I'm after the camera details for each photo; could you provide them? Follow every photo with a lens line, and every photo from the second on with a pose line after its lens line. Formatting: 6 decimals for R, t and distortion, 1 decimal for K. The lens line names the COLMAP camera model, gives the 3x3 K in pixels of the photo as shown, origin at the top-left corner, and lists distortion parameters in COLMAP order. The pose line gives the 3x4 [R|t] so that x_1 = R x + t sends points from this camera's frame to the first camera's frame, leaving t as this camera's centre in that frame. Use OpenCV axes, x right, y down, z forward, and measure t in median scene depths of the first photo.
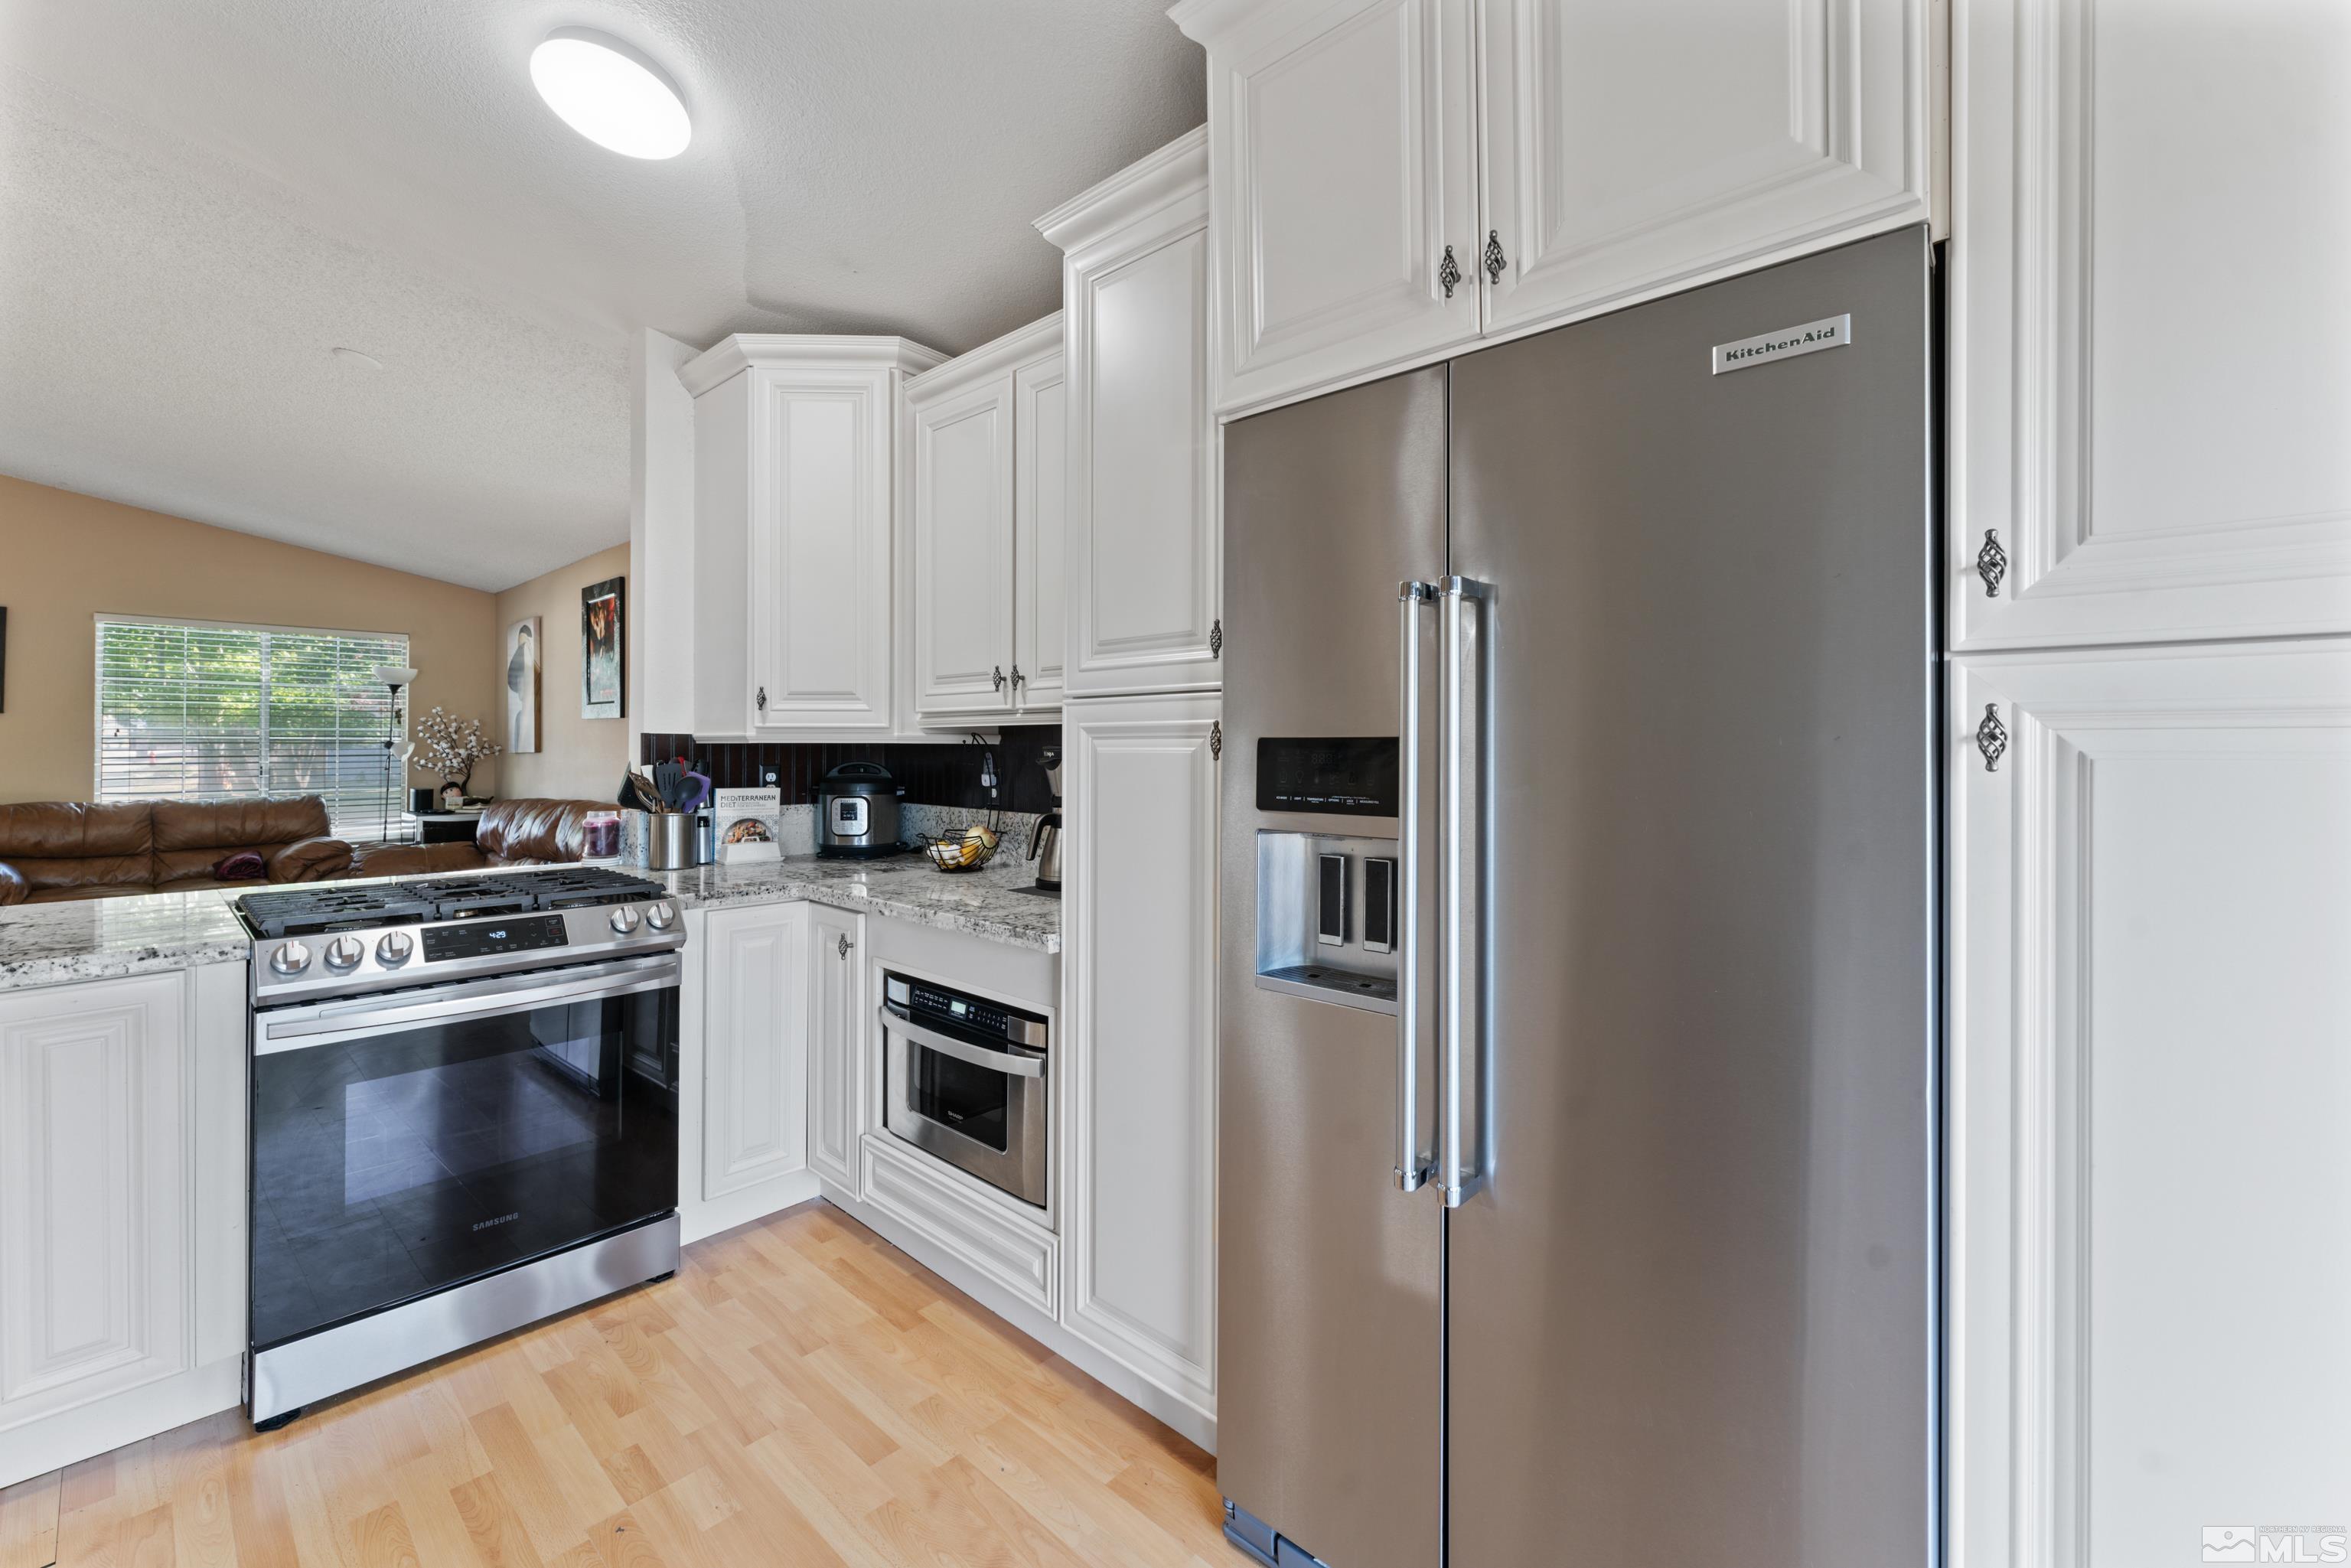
lens RADIAL K [[960.0, 0, 1157.2], [0, 960.0, 742.7], [0, 0, 1]] dist [0.001744, -0.000232]
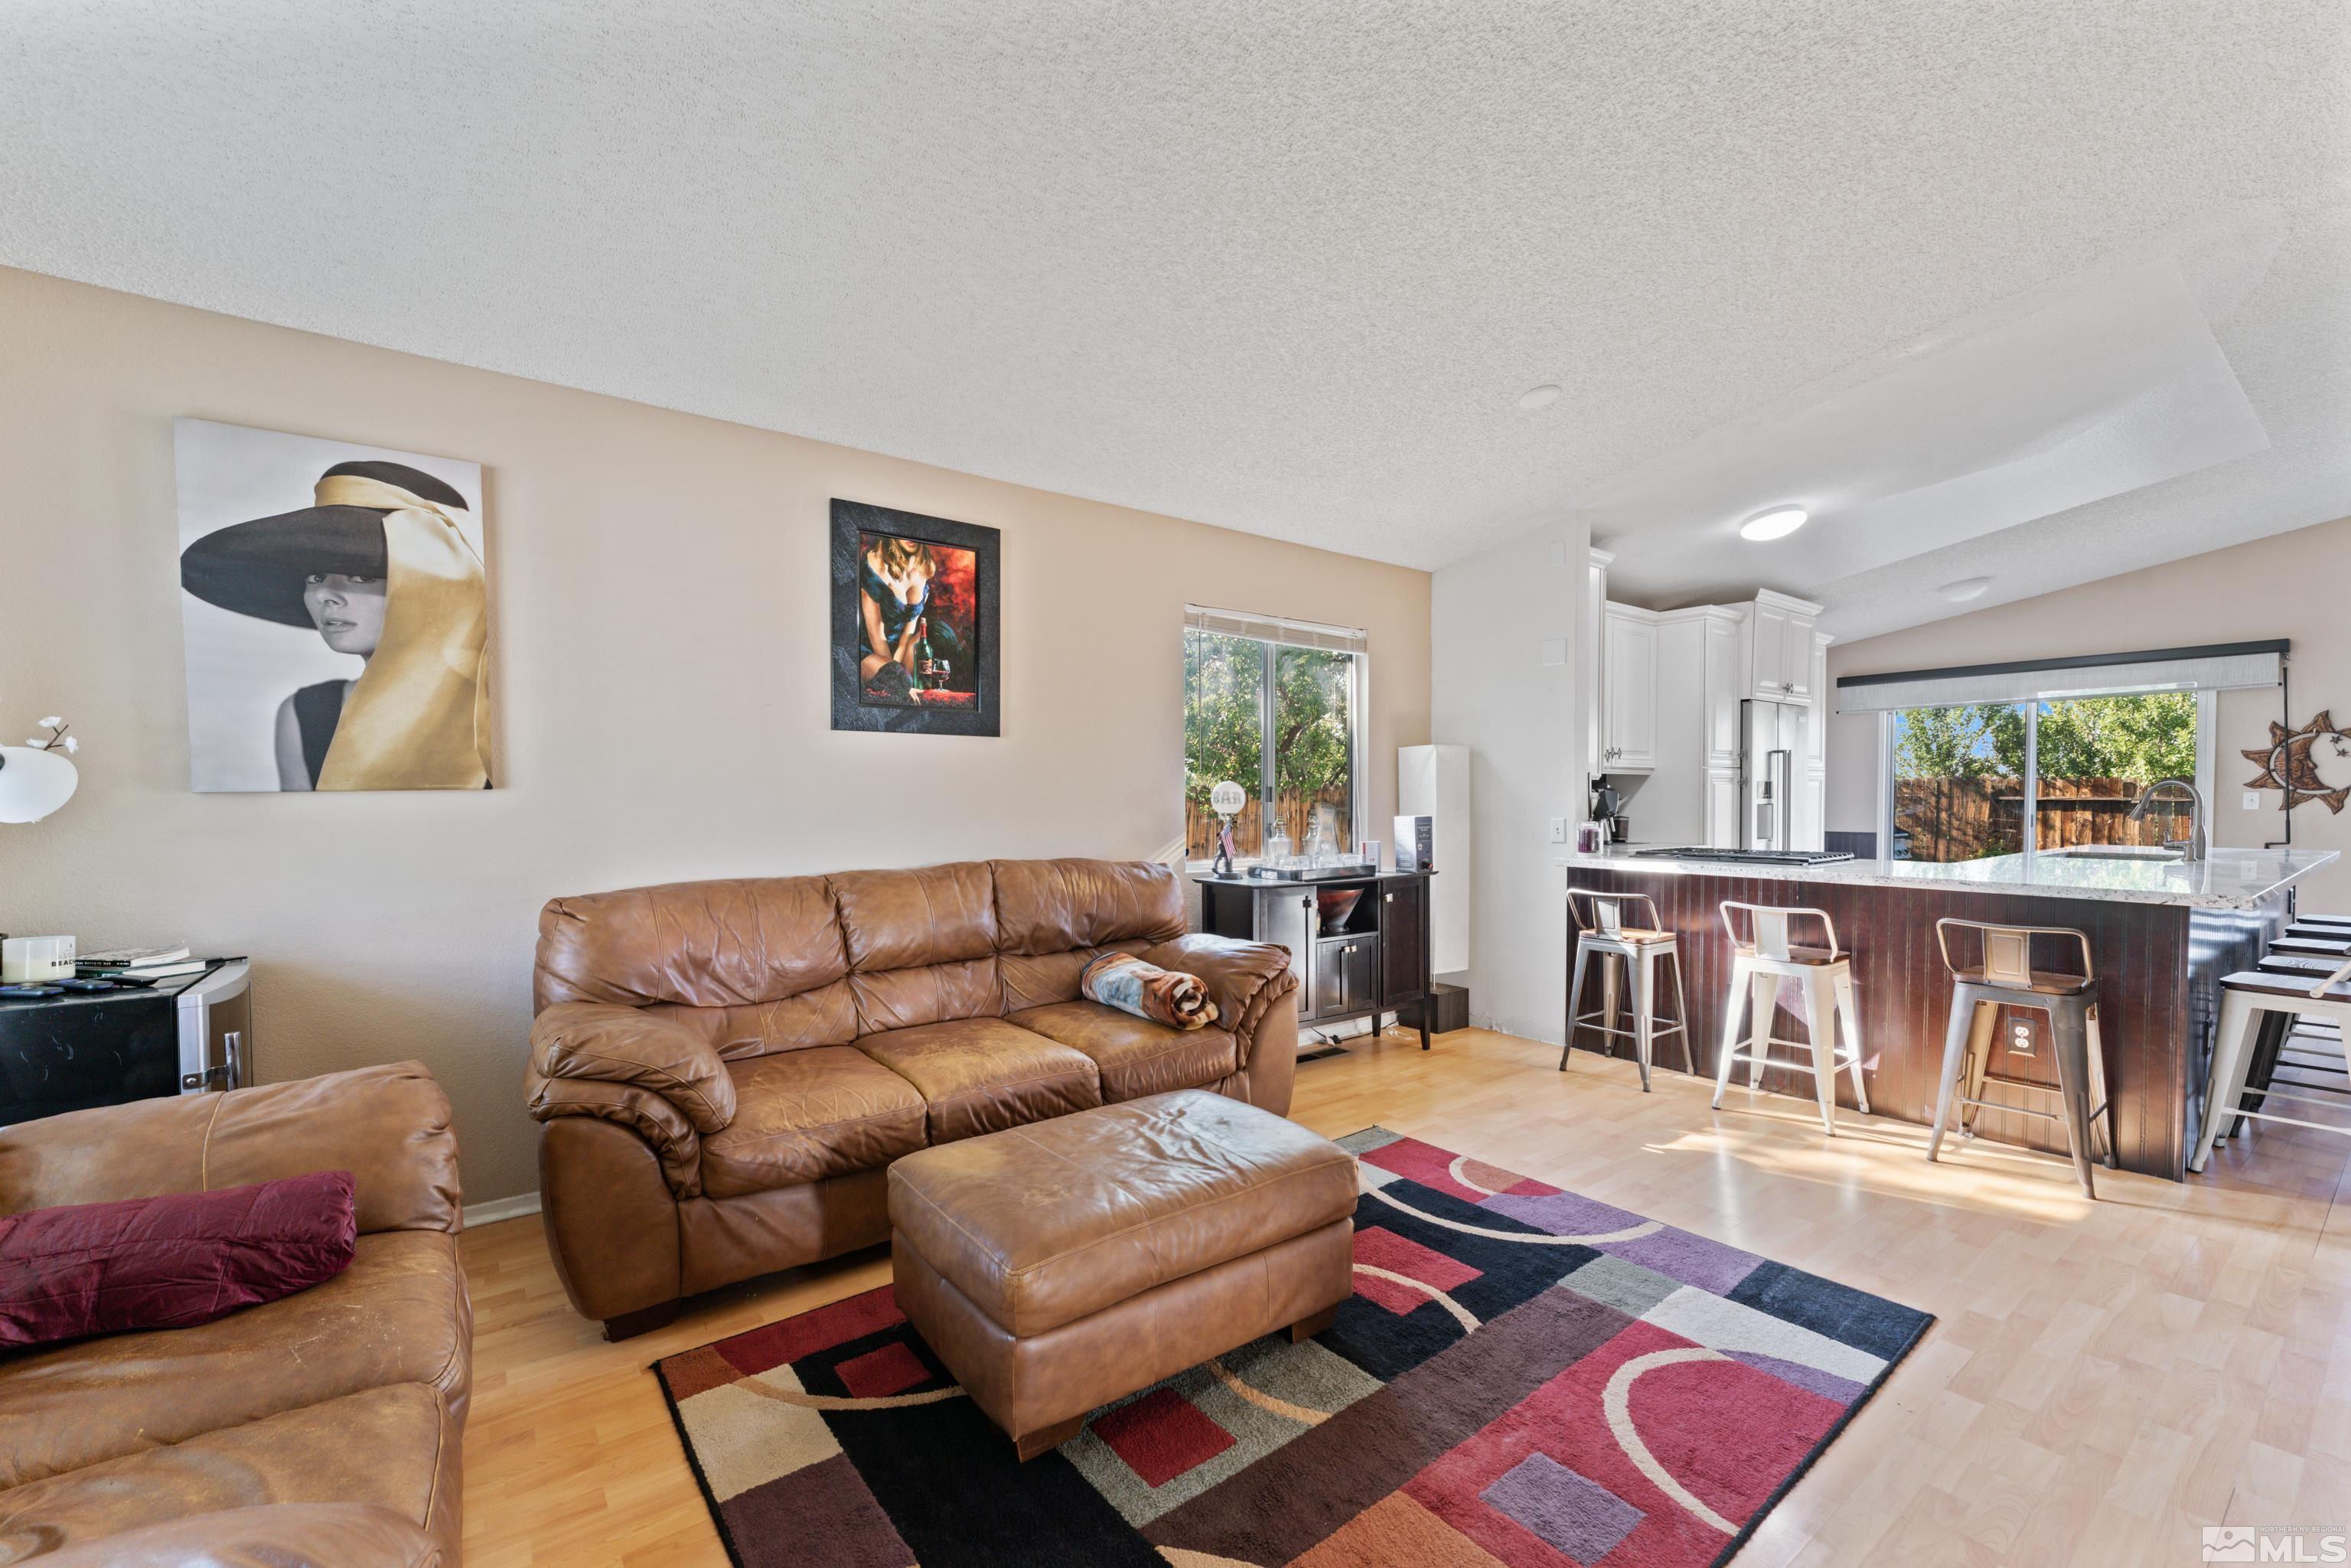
lens RADIAL K [[960.0, 0, 1161.4], [0, 960.0, 824.1], [0, 0, 1]] dist [0.001744, -0.000232]
pose [[0.185431, -0.031124, 0.982164, -2.338197], [-0.000613, 0.999494, 0.031789, 0.027135], [-0.982657, -0.006497, 0.185318, 1.464735]]
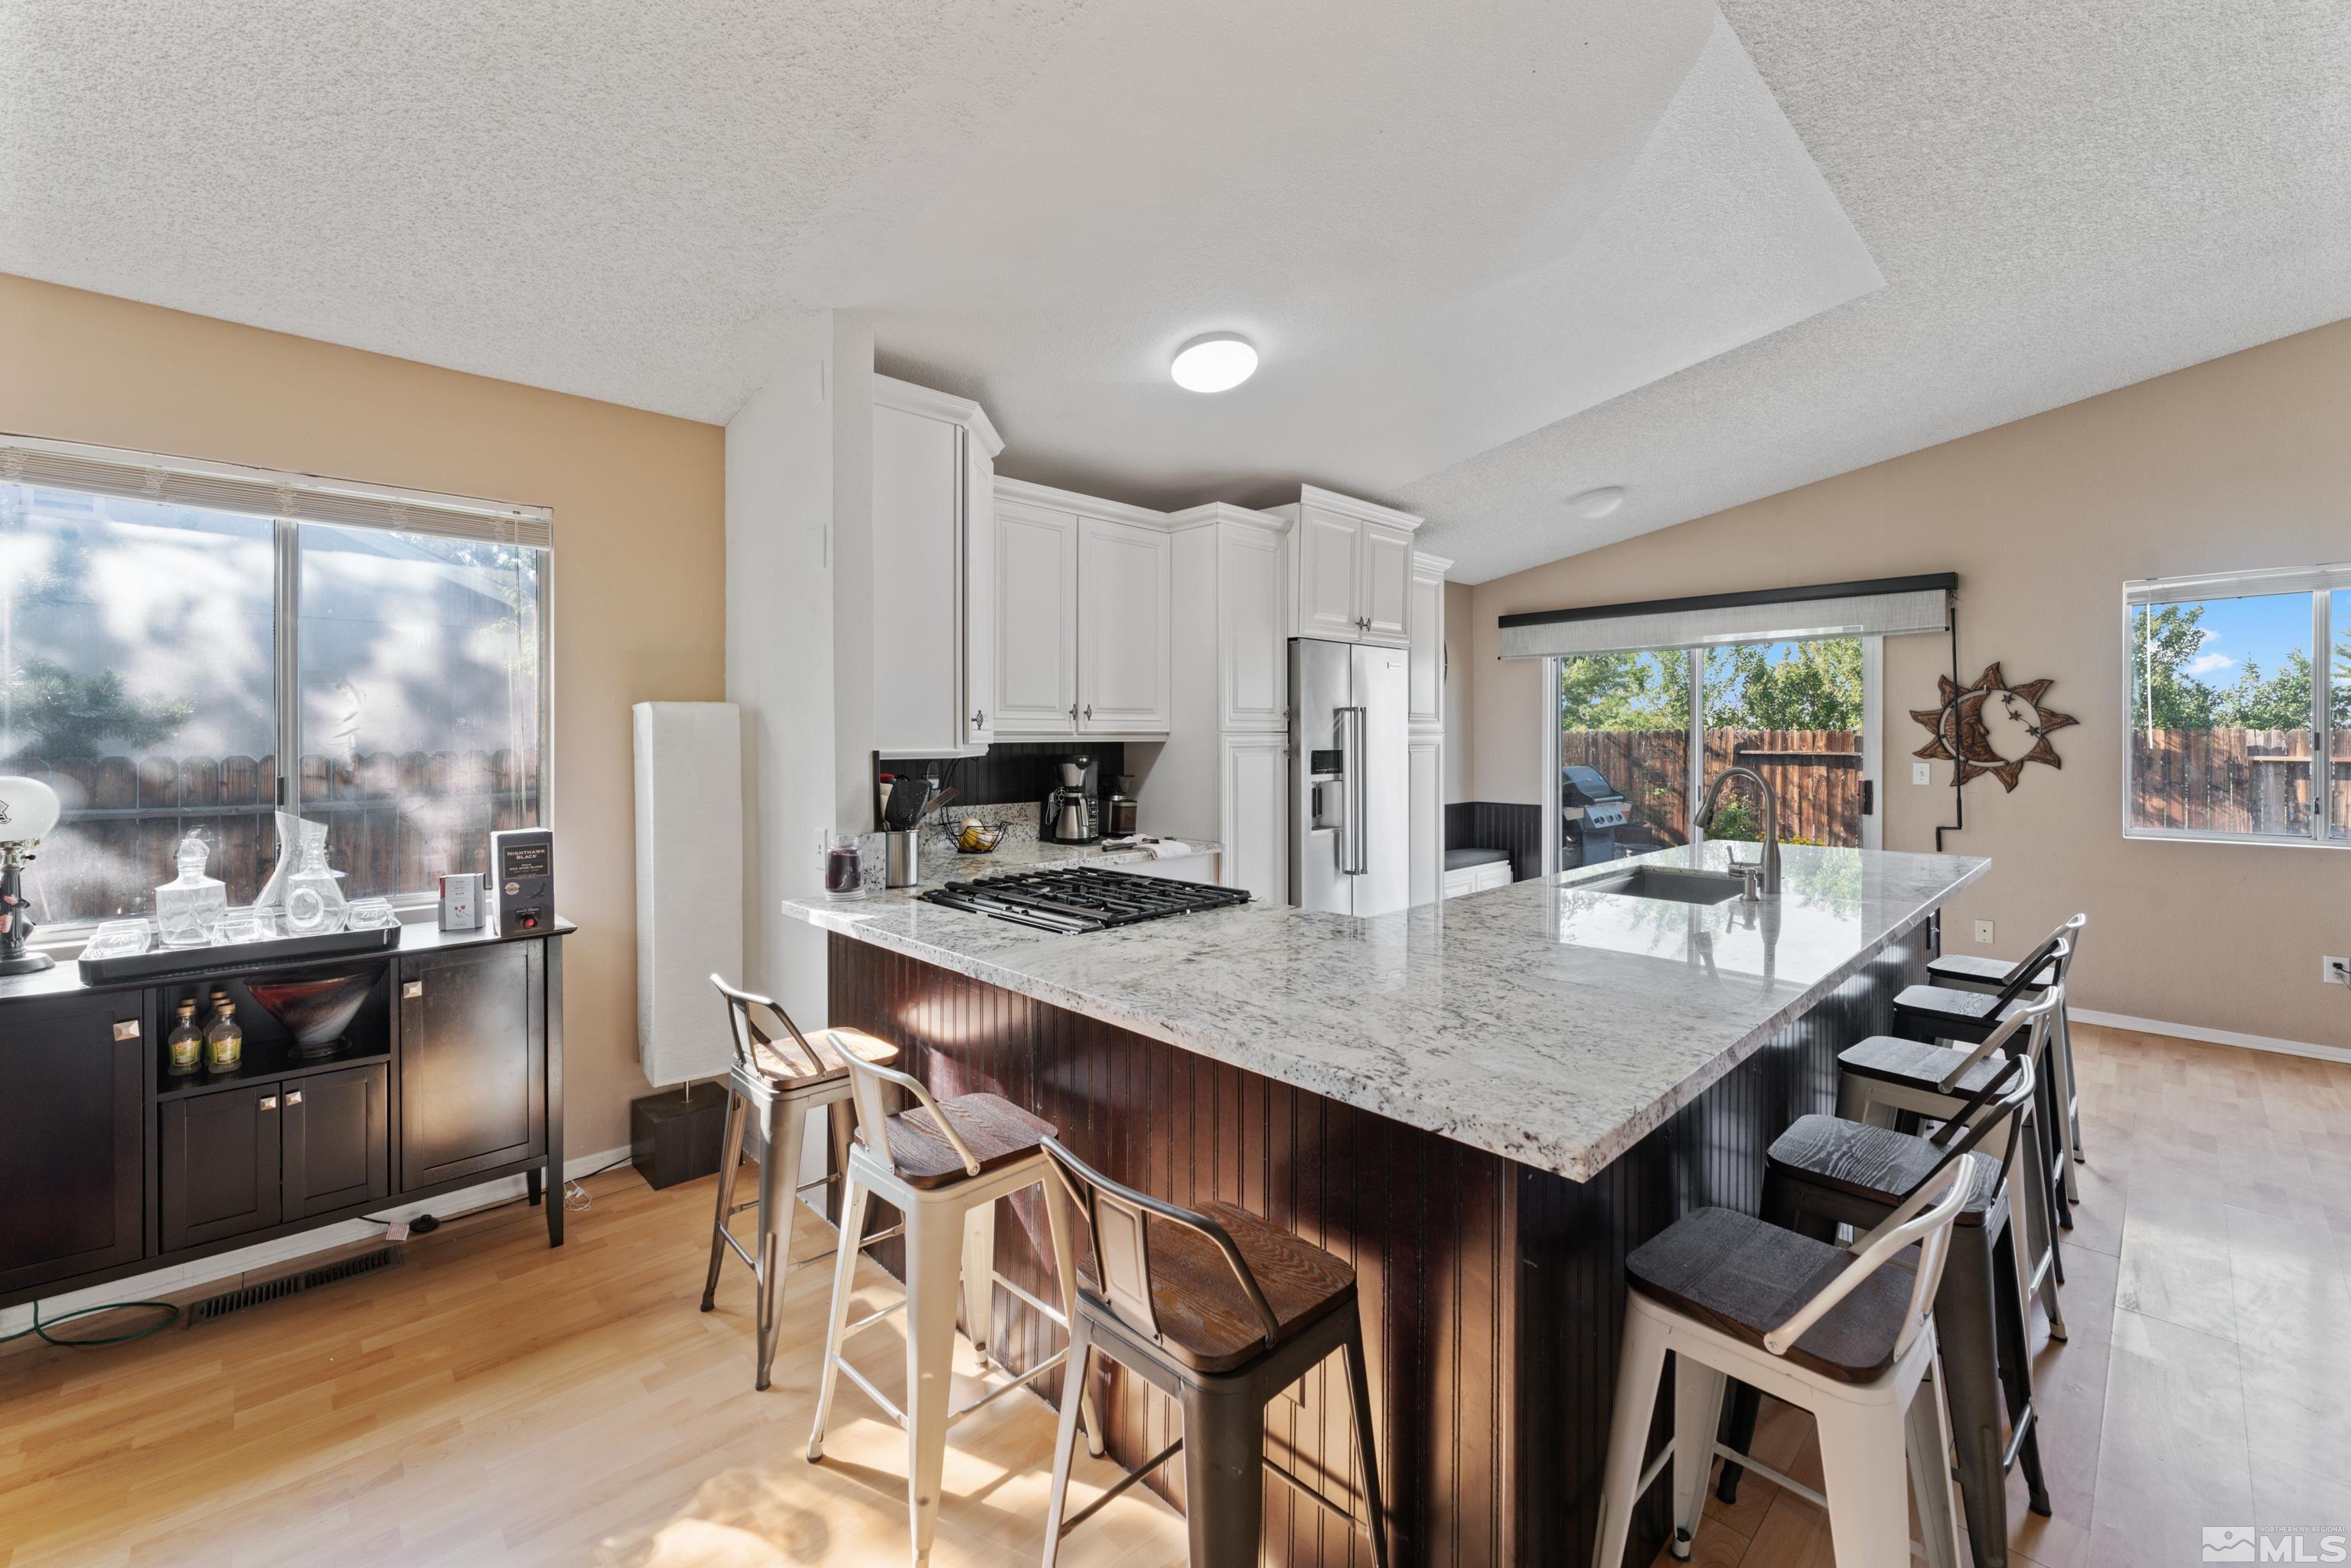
lens RADIAL K [[960.0, 0, 1167.5], [0, 960.0, 743.1], [0, 0, 1]] dist [0.001744, -0.000232]
pose [[0.058822, -0.008044, 0.998236, -1.536633], [-0.001760, 0.999965, 0.008162, -0.026981], [-0.998267, -0.002237, 0.058805, 0.683208]]
